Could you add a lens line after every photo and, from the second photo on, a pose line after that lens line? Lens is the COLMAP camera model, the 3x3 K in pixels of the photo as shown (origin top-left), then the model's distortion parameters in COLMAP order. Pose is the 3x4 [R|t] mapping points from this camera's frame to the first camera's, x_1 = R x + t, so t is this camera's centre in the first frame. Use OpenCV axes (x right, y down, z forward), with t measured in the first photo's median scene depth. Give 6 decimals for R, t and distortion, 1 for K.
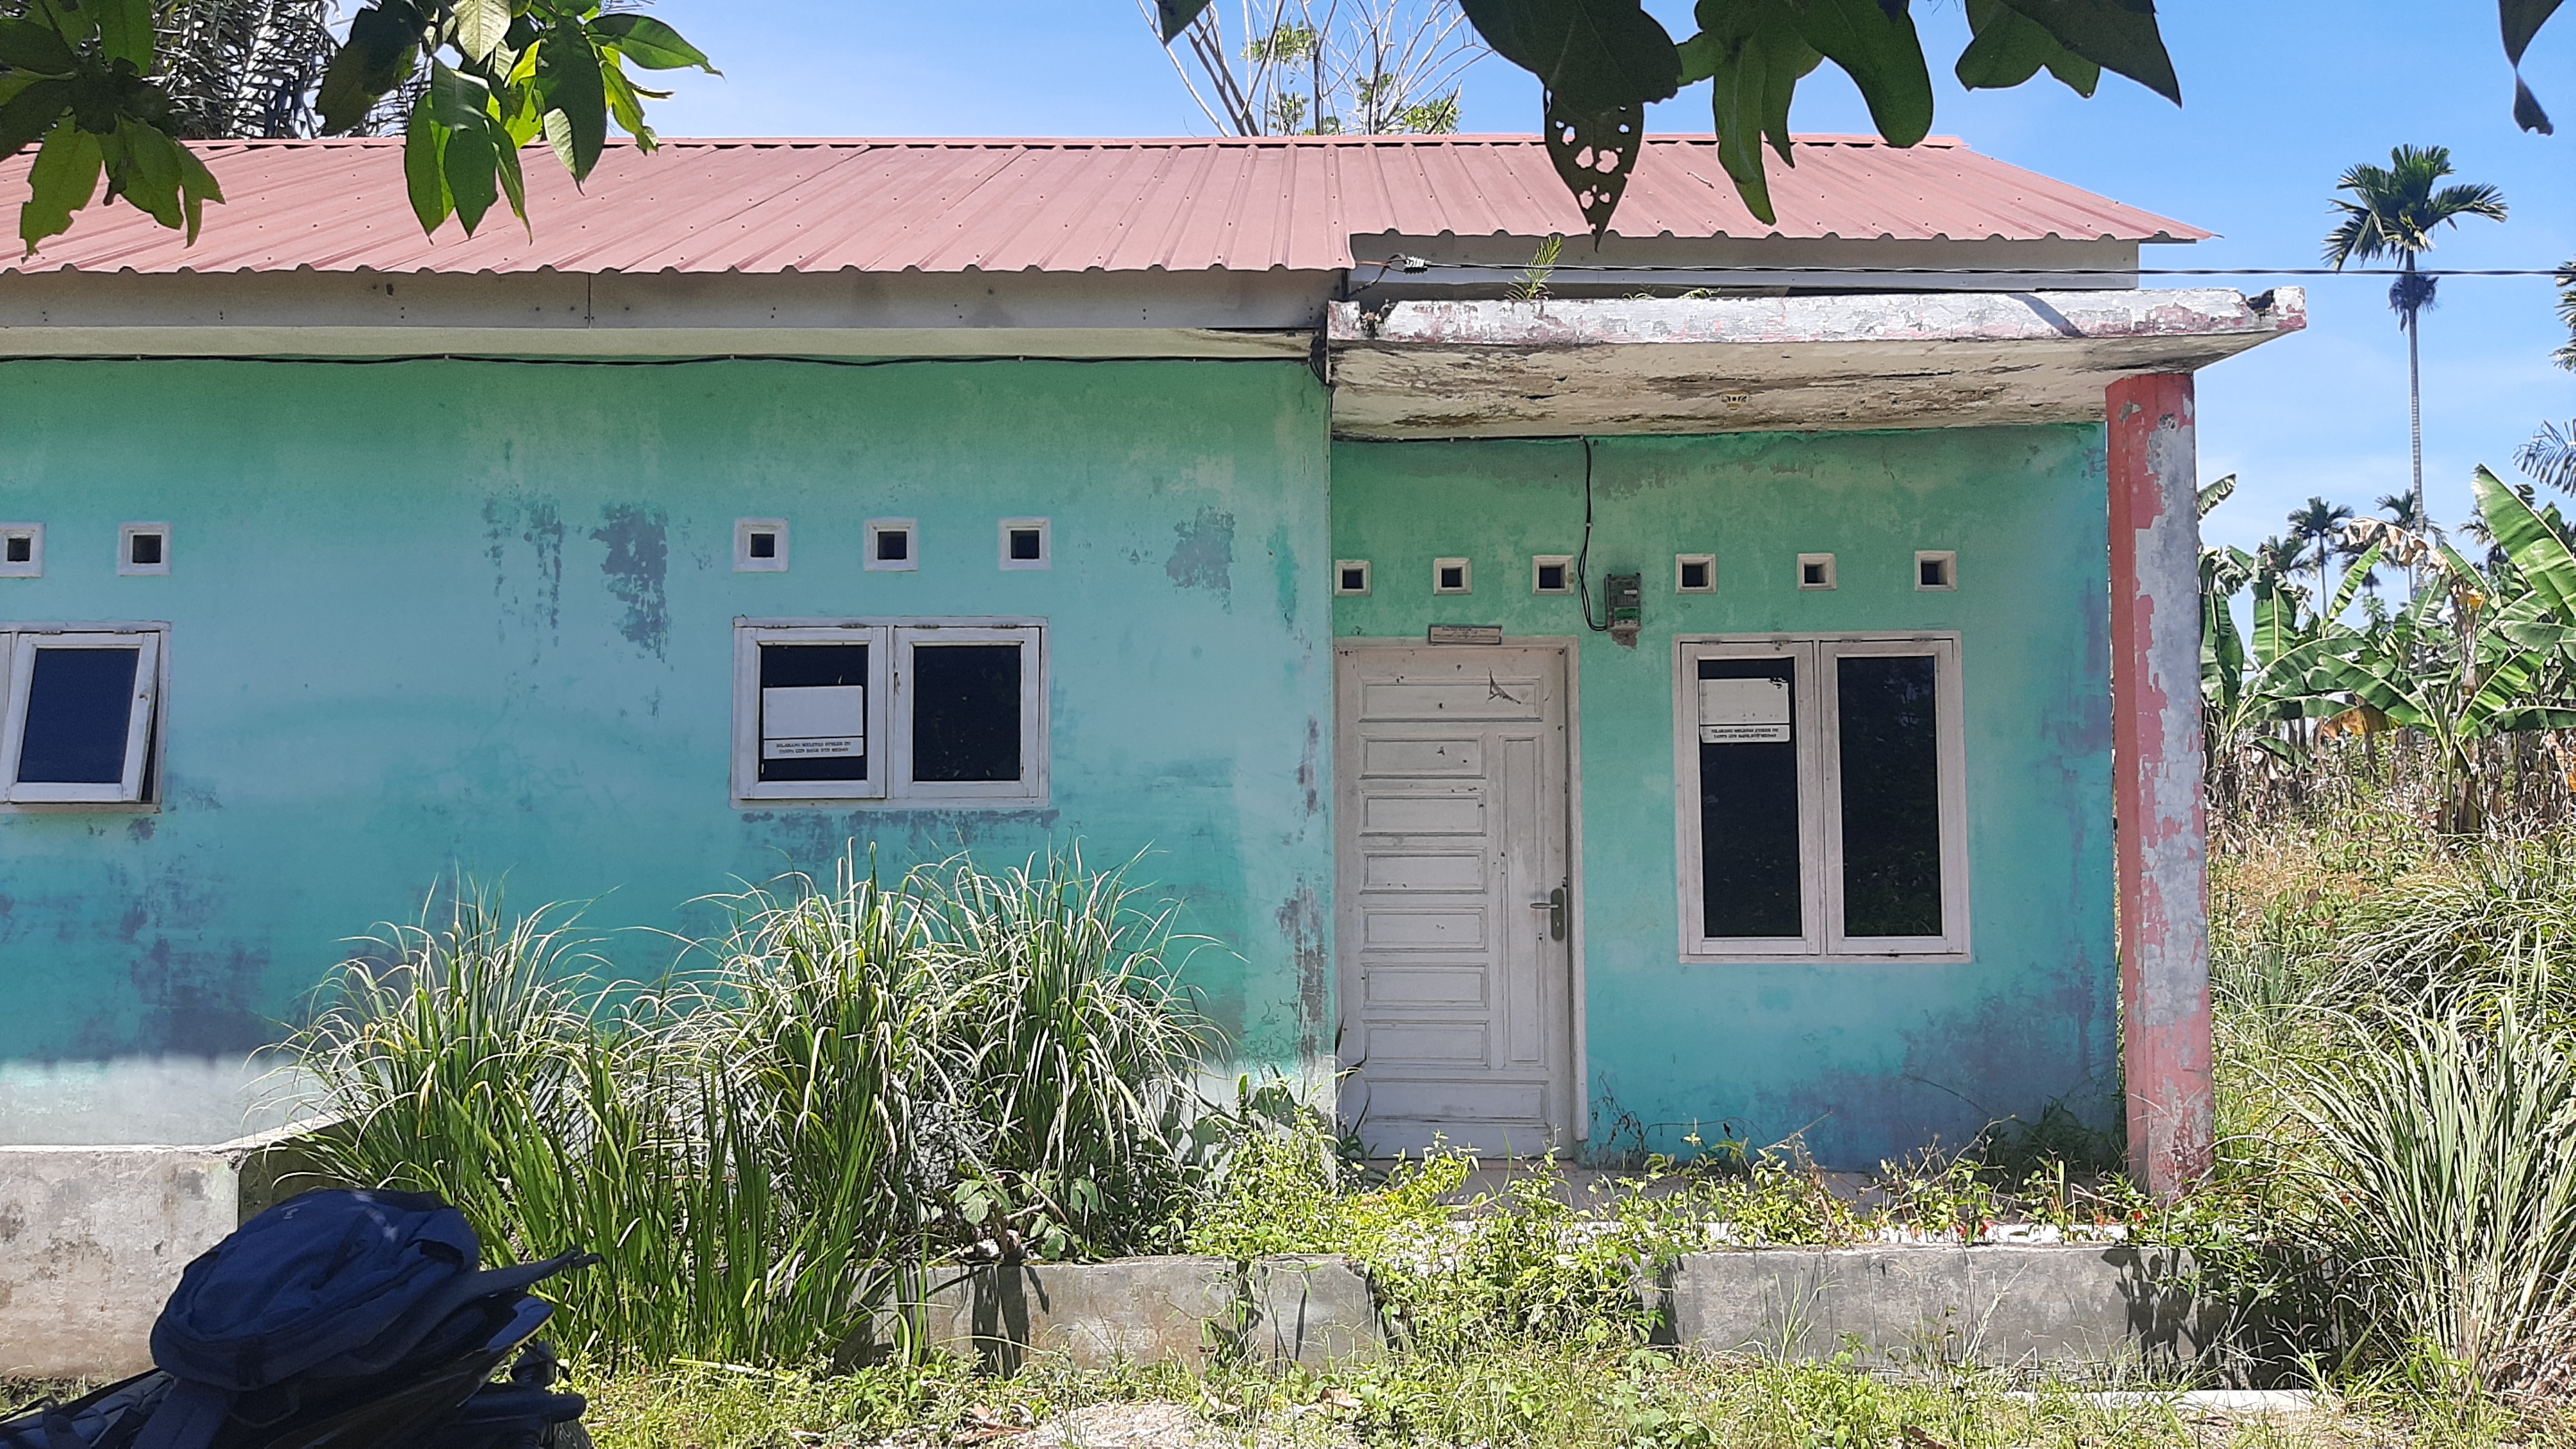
lens RADIAL K [[1987.4, 0, 1288.0], [0, 1987.4, 724.5], [0, 0, 1]] dist [0.136170, -0.281783]
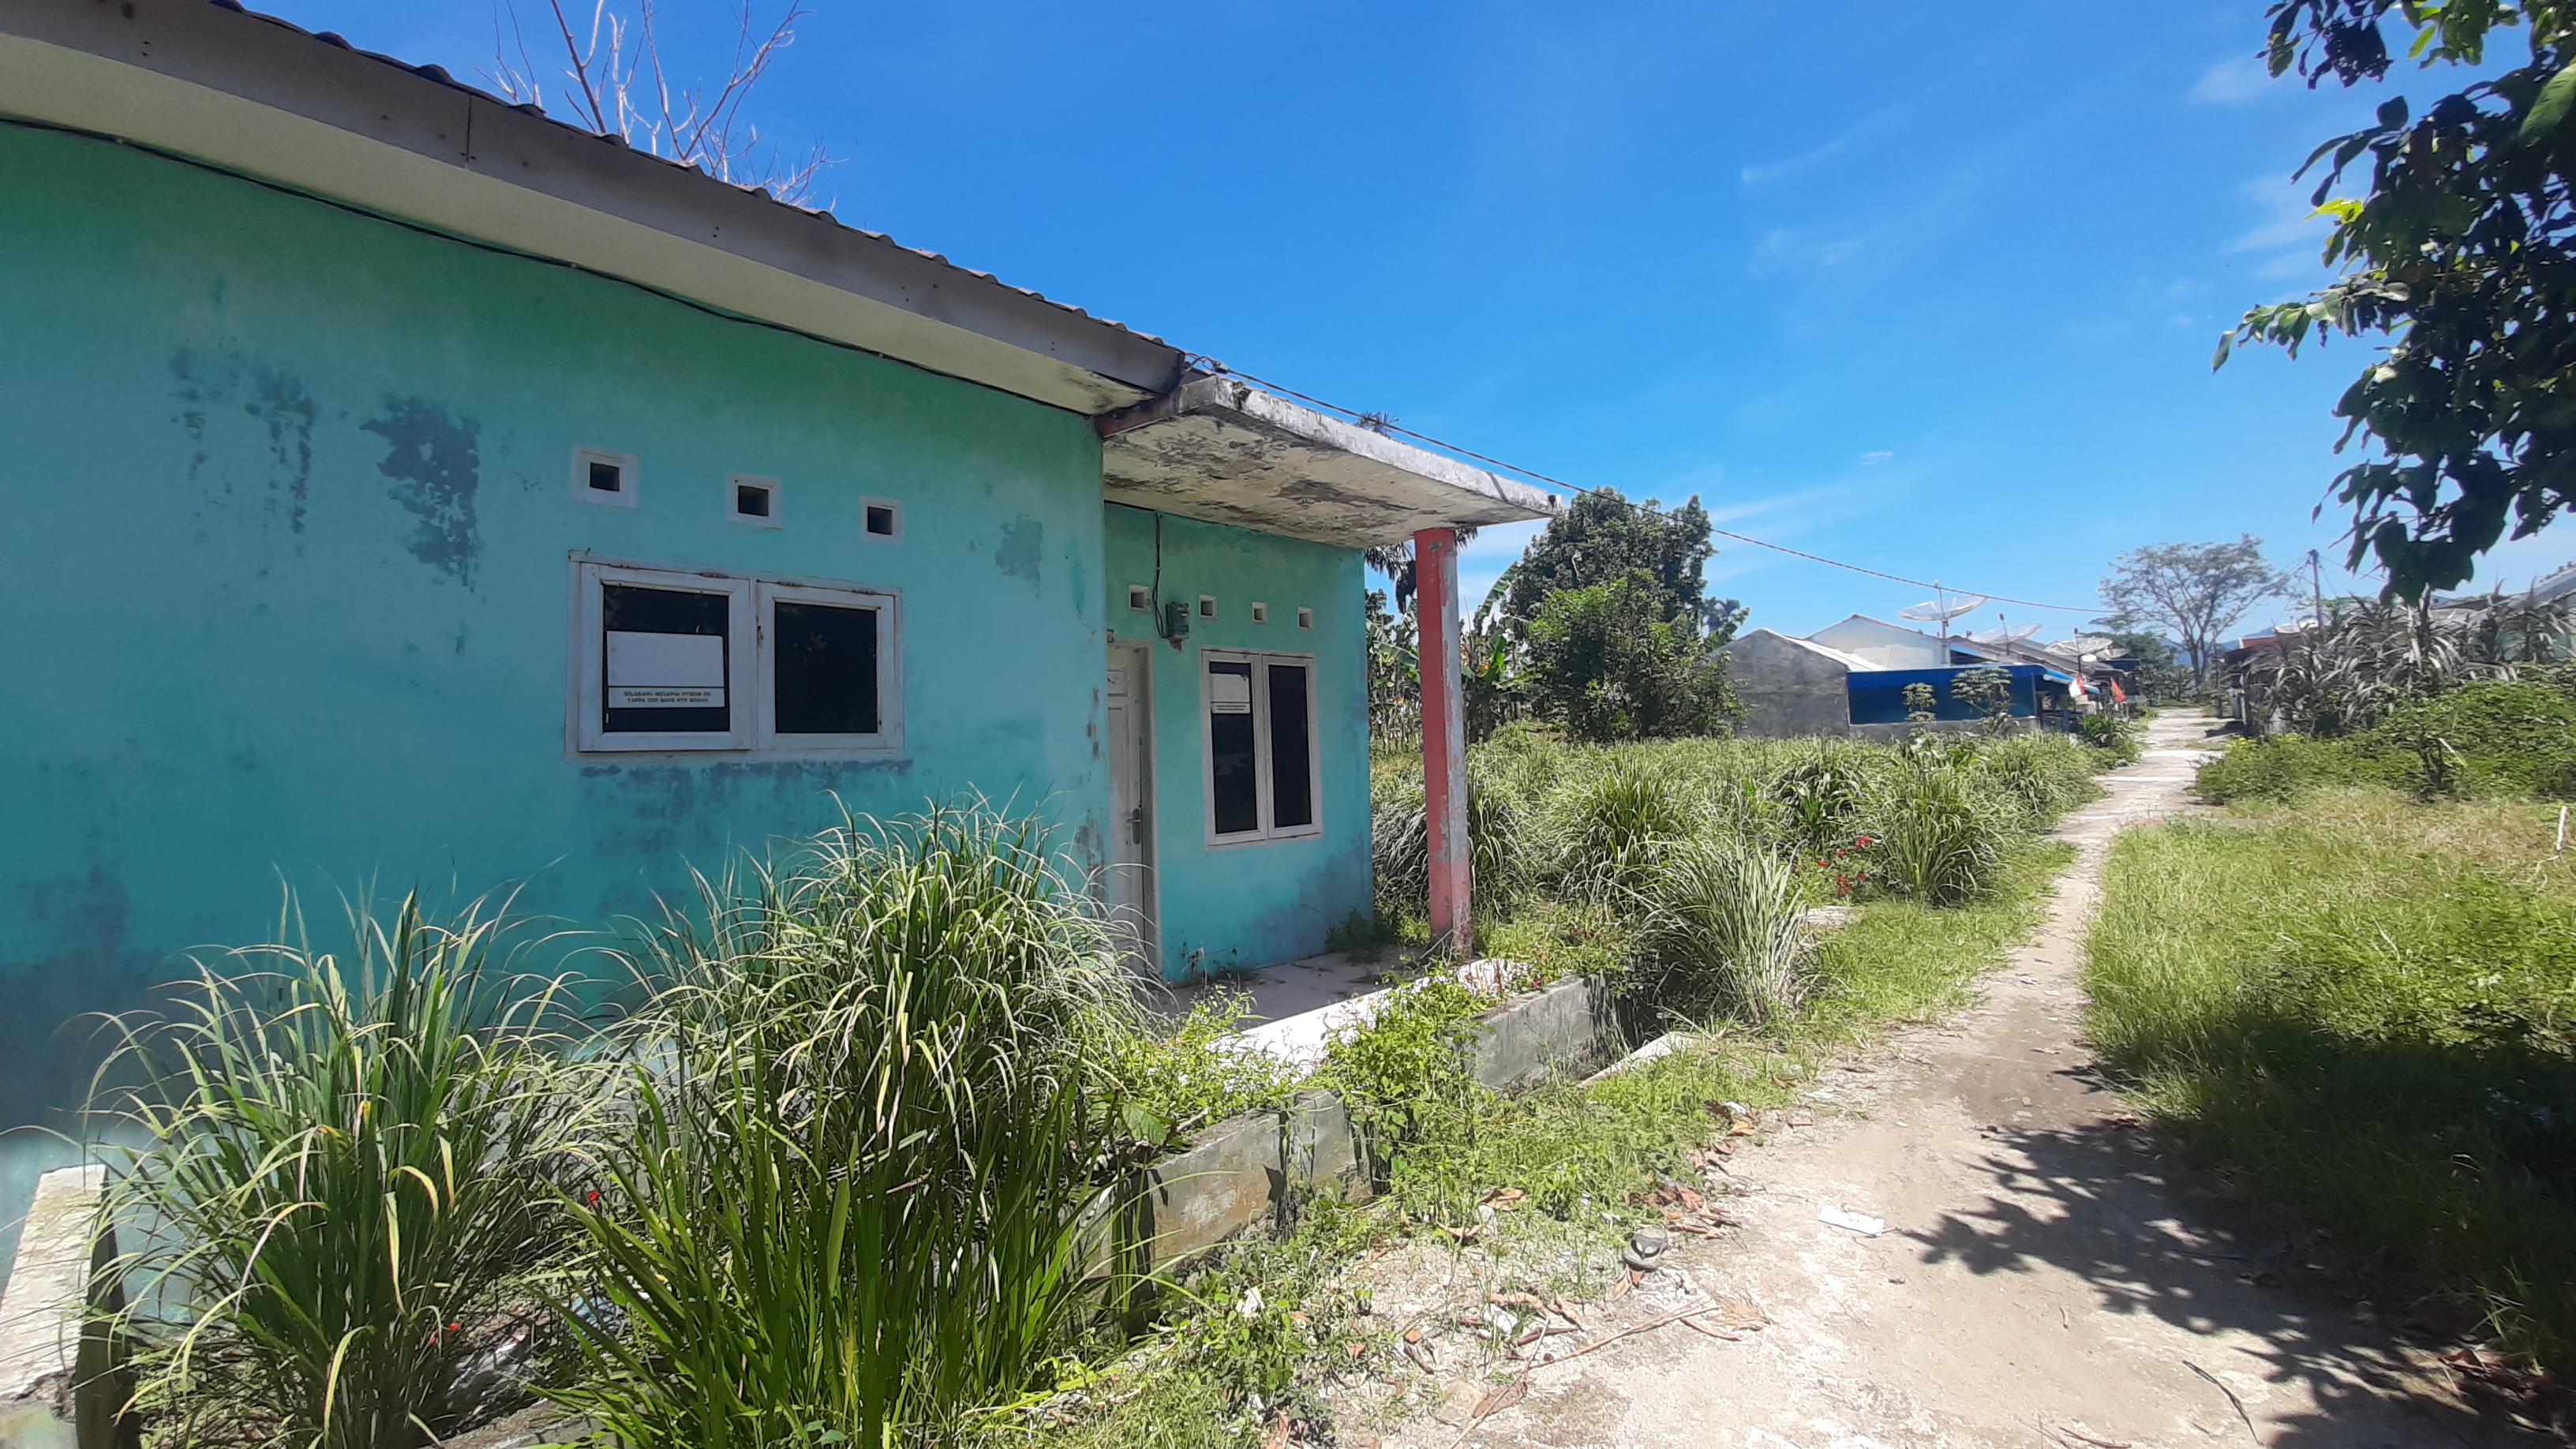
lens RADIAL K [[1011.4, 0, 1292.4], [0, 1011.4, 687.1], [0, 0, 1]] dist [-0.001340, -0.000275]
pose [[0.673203, 0.039465, 0.738404, -0.372322], [-0.020041, 0.999182, -0.035132, 0.016826], [-0.739186, 0.008853, 0.673443, 0.431358]]
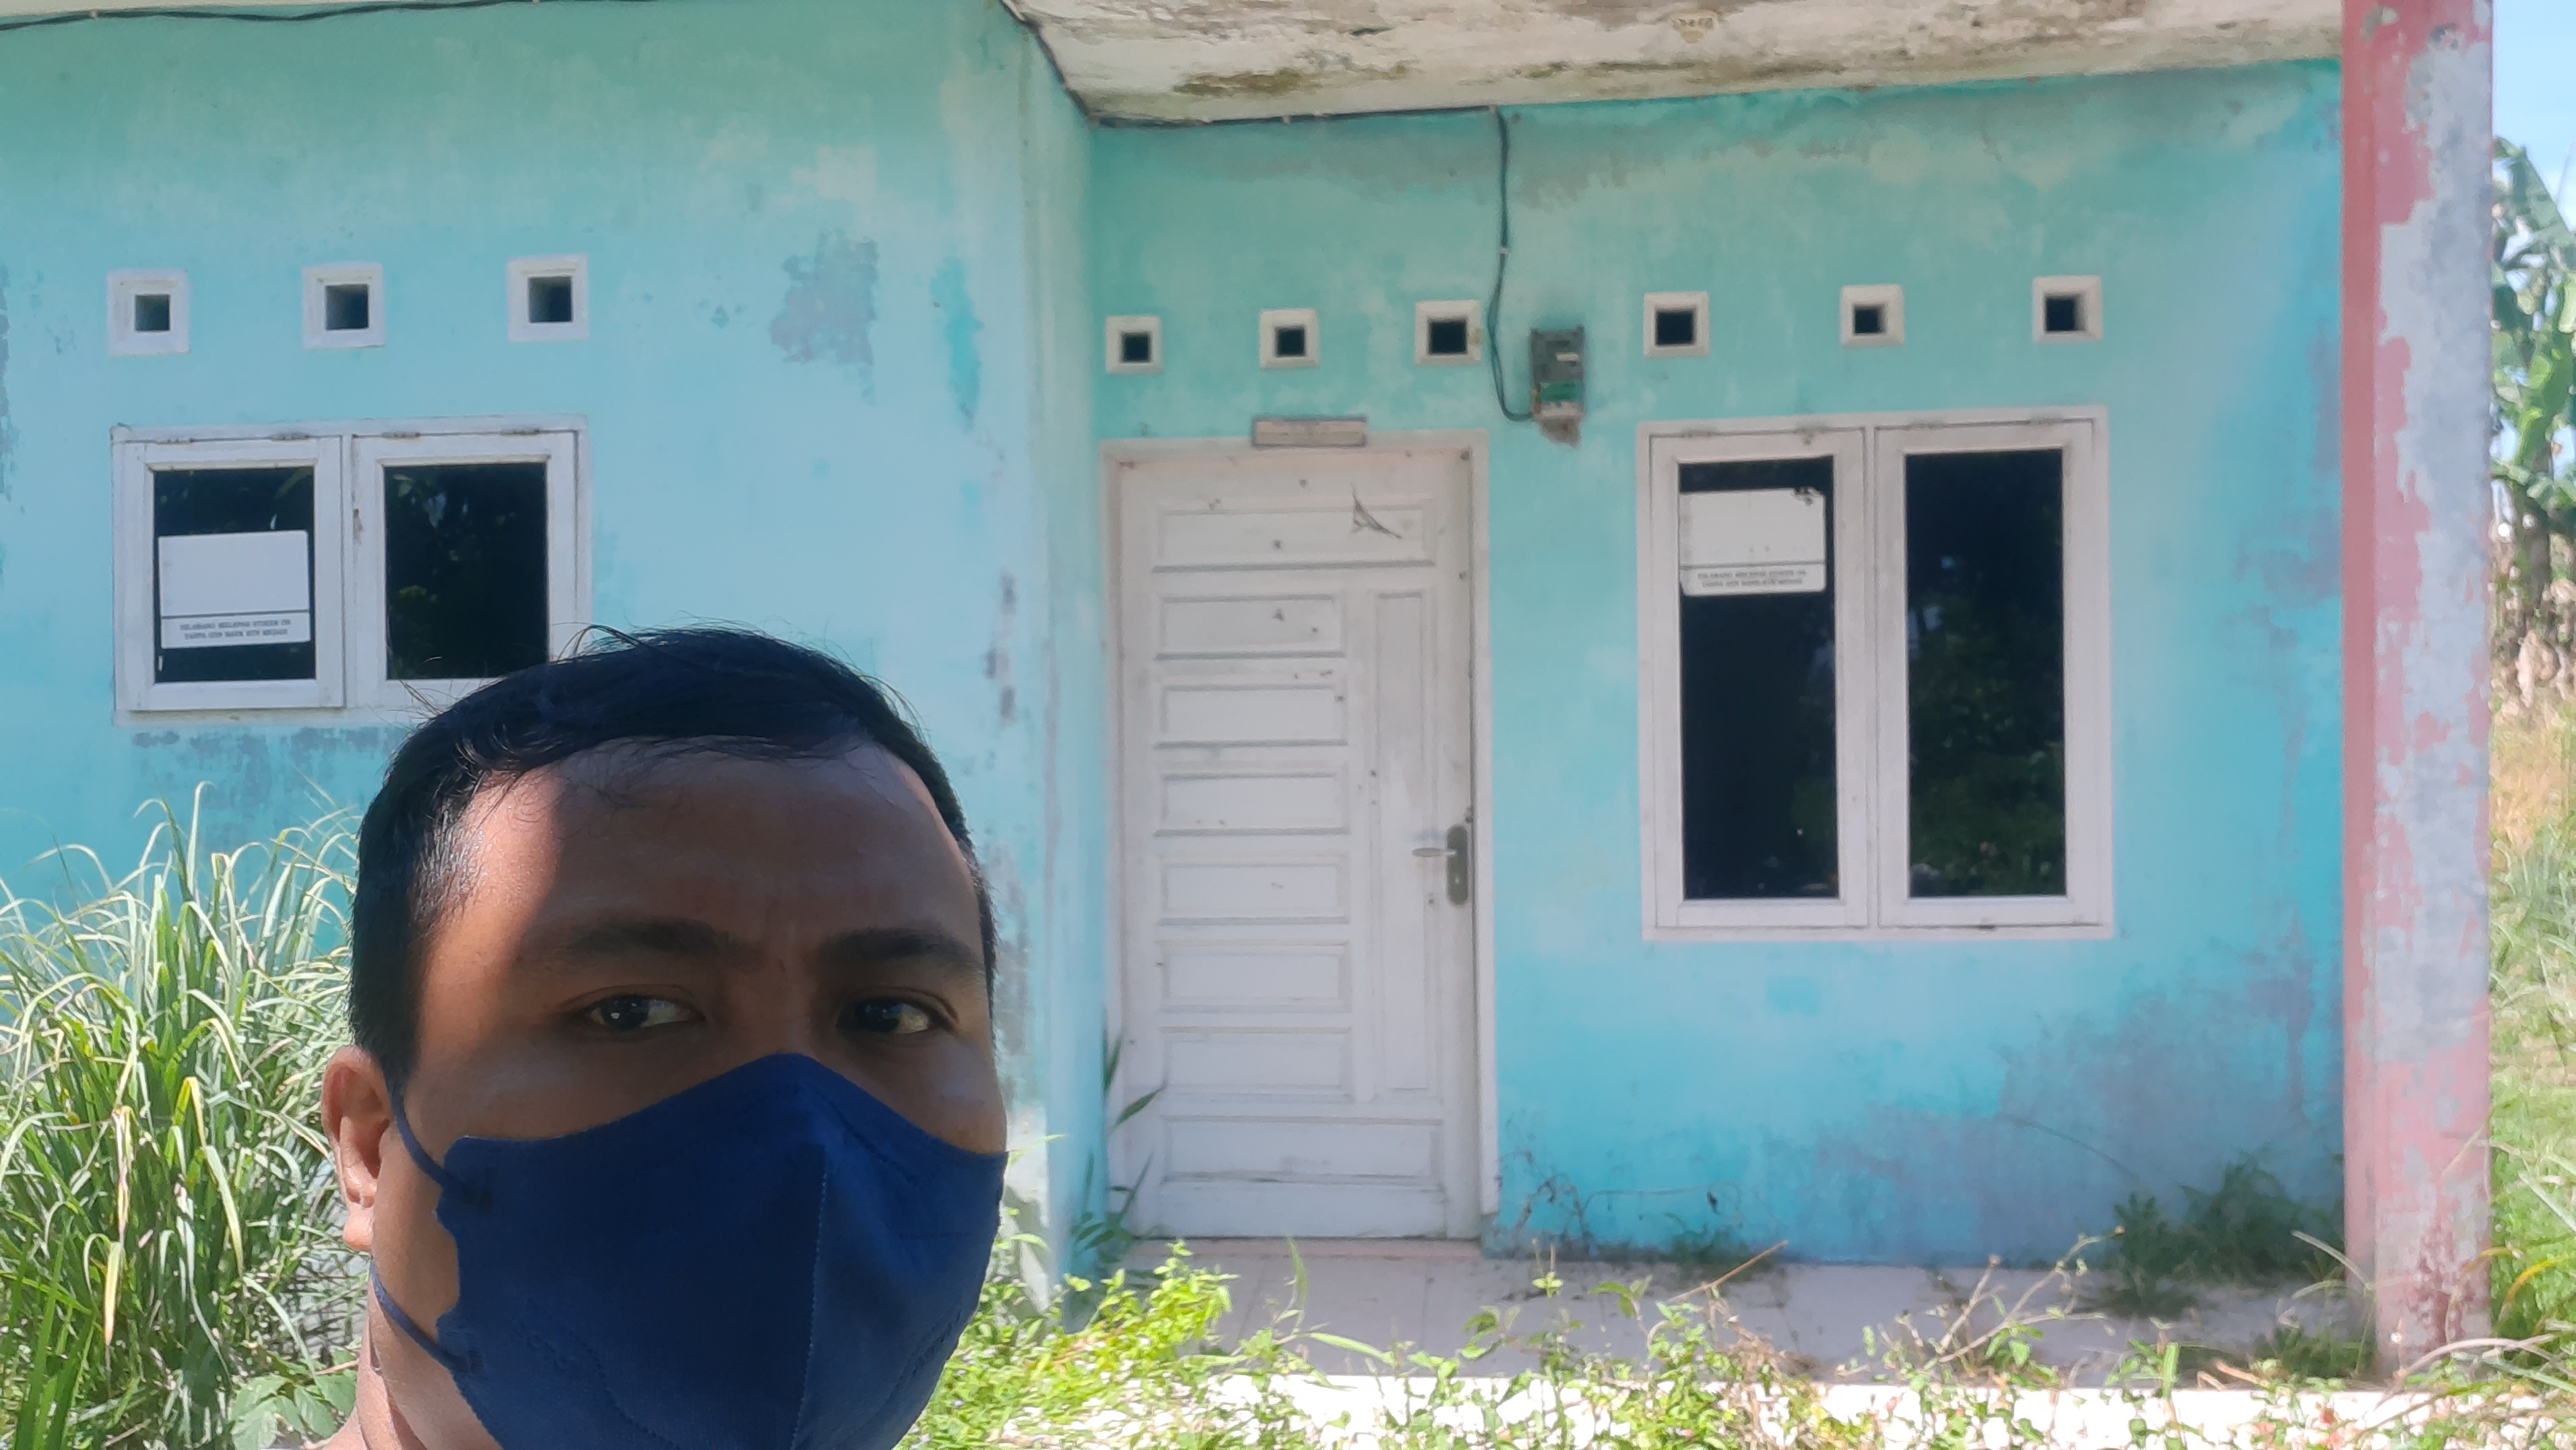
lens RADIAL K [[2363.7, 0, 1236.7], [0, 2363.7, 734.5], [0, 0, 1]] dist [0.096044, -0.194518]
pose [[0.995688, -0.010293, -0.092193, 0.143731], [0.017614, 0.996723, 0.078953, -0.009256], [0.091078, -0.080237, 0.992606, 0.253848]]
